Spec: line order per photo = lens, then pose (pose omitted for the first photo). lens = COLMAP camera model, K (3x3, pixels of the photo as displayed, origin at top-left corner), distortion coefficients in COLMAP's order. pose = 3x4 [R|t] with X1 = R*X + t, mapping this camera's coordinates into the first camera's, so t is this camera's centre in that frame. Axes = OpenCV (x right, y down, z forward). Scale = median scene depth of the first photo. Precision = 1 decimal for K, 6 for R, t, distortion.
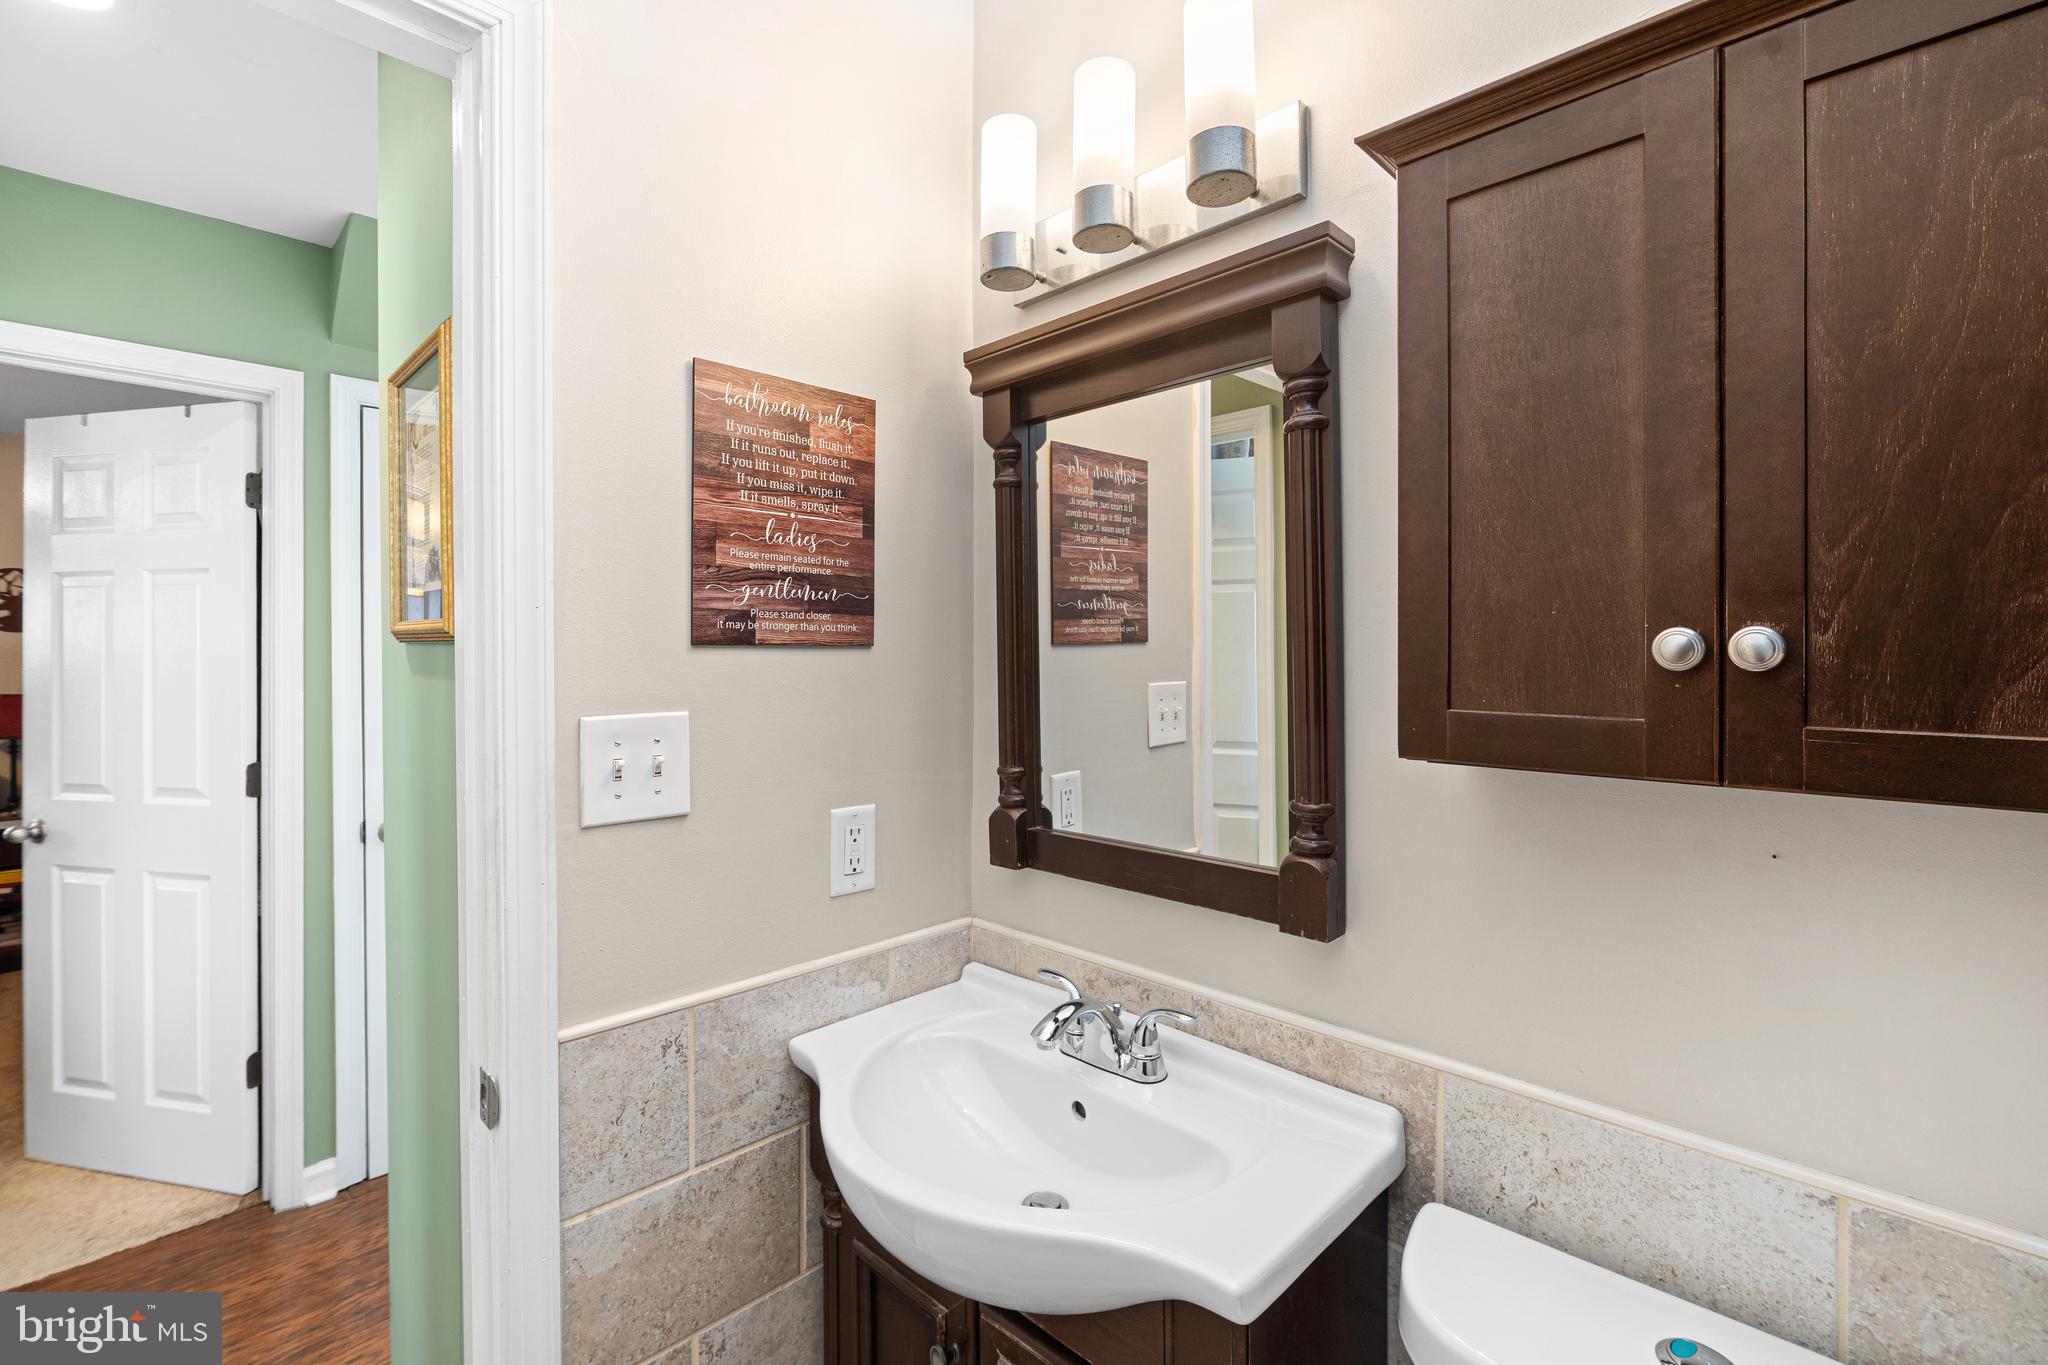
lens RADIAL K [[900.2, 0, 1019.3], [0, 900.2, 663.9], [0, 0, 1]] dist [-0.021781, 0.007234]
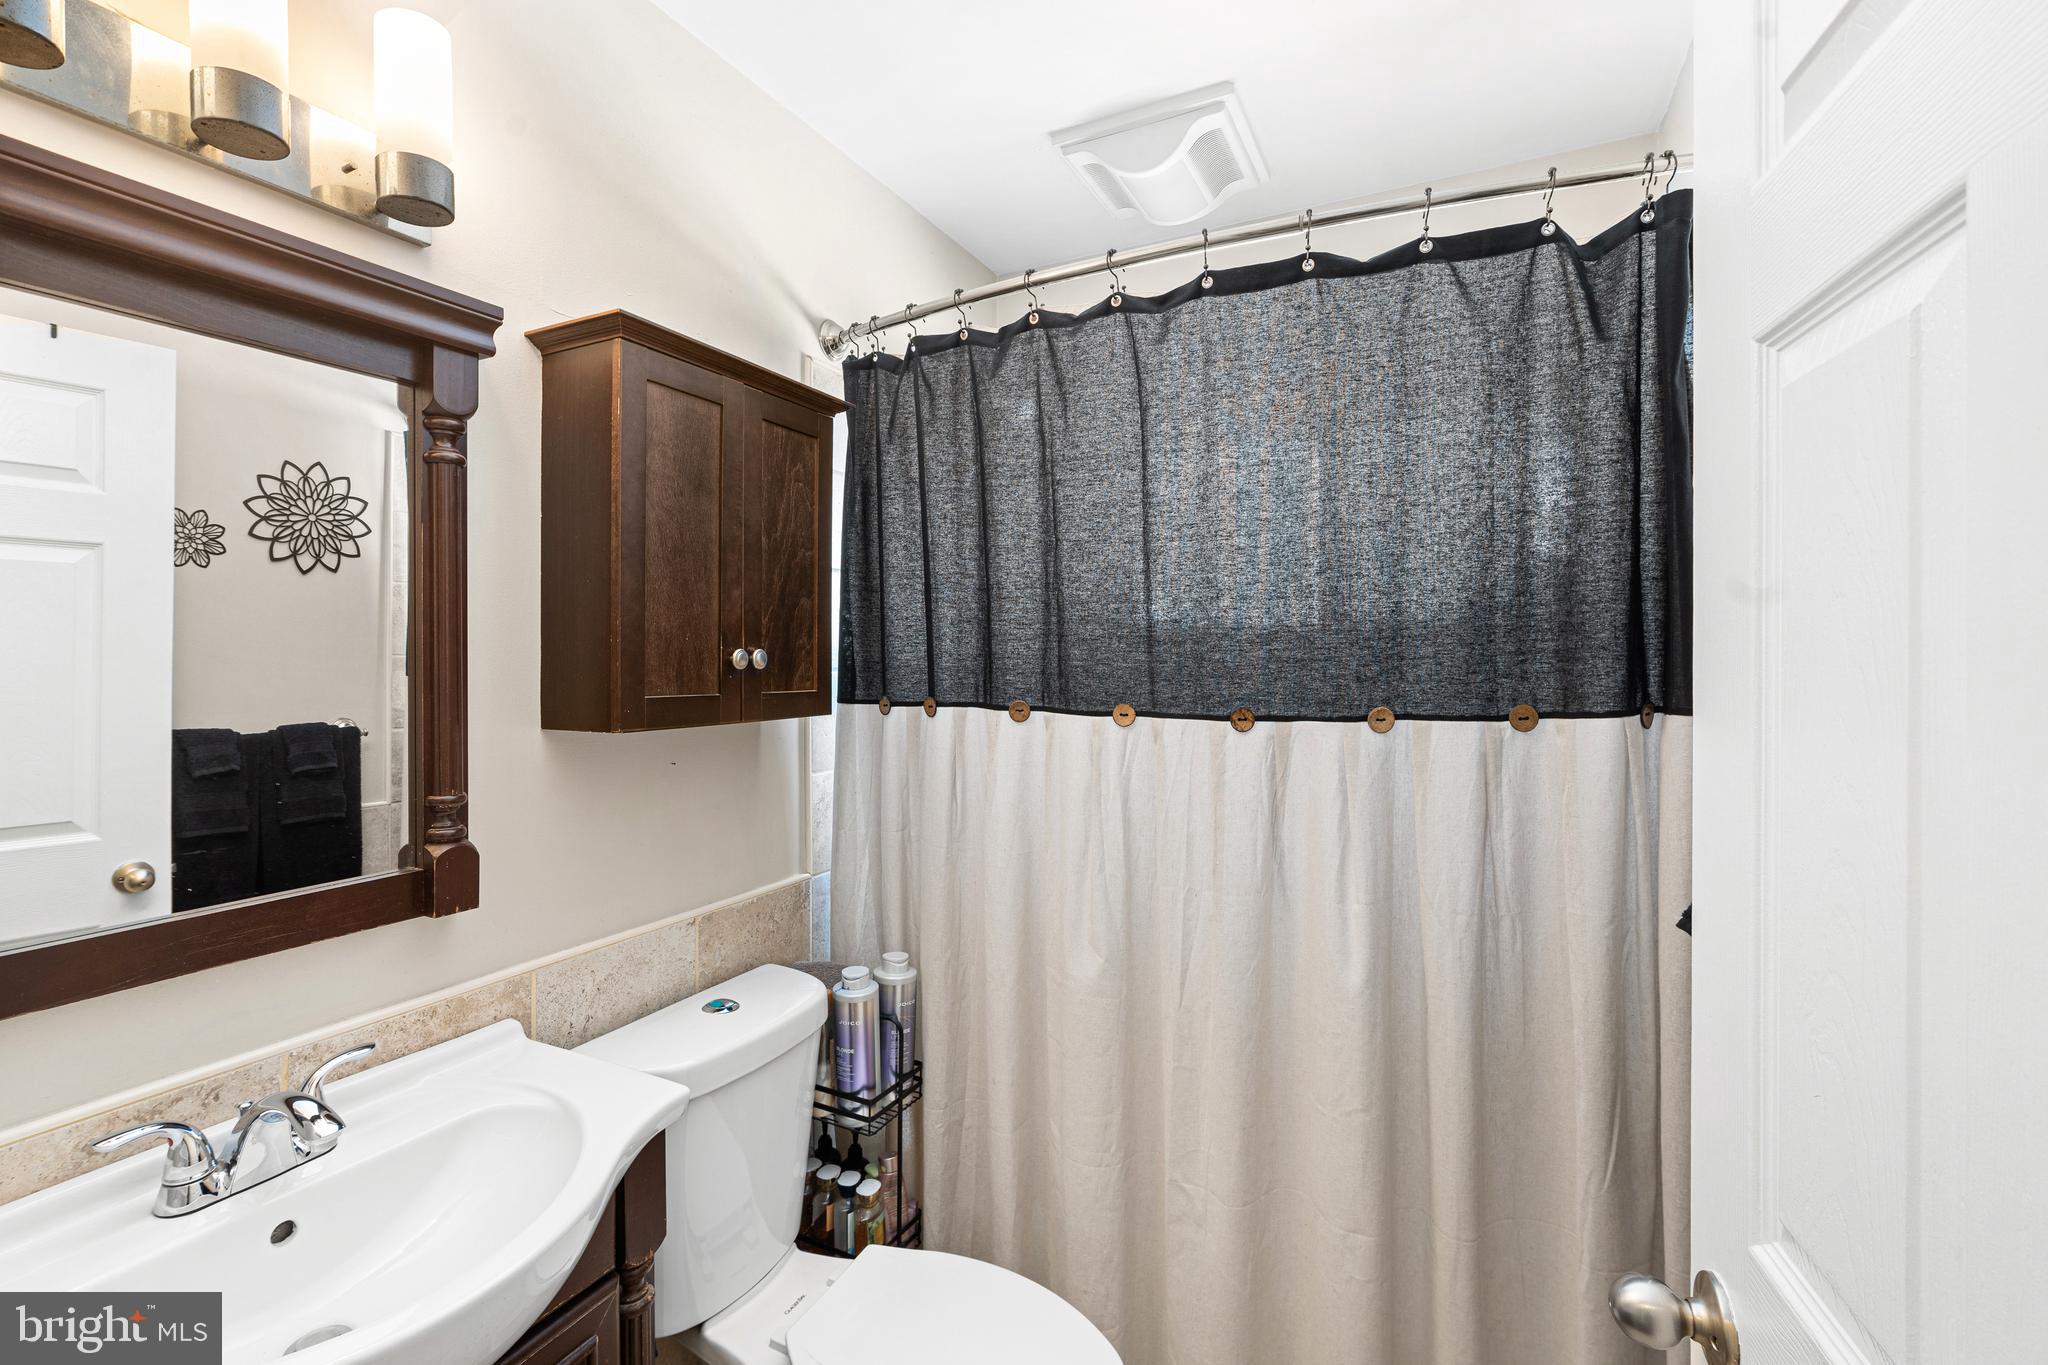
lens RADIAL K [[900.2, 0, 1021.7], [0, 900.2, 667.4], [0, 0, 1]] dist [-0.021781, 0.007234]
pose [[-0.313323, -0.016657, 0.949501, -1.379080], [0.005440, 0.999798, 0.019334, -0.033644], [-0.949631, 0.011223, -0.313169, 0.951652]]
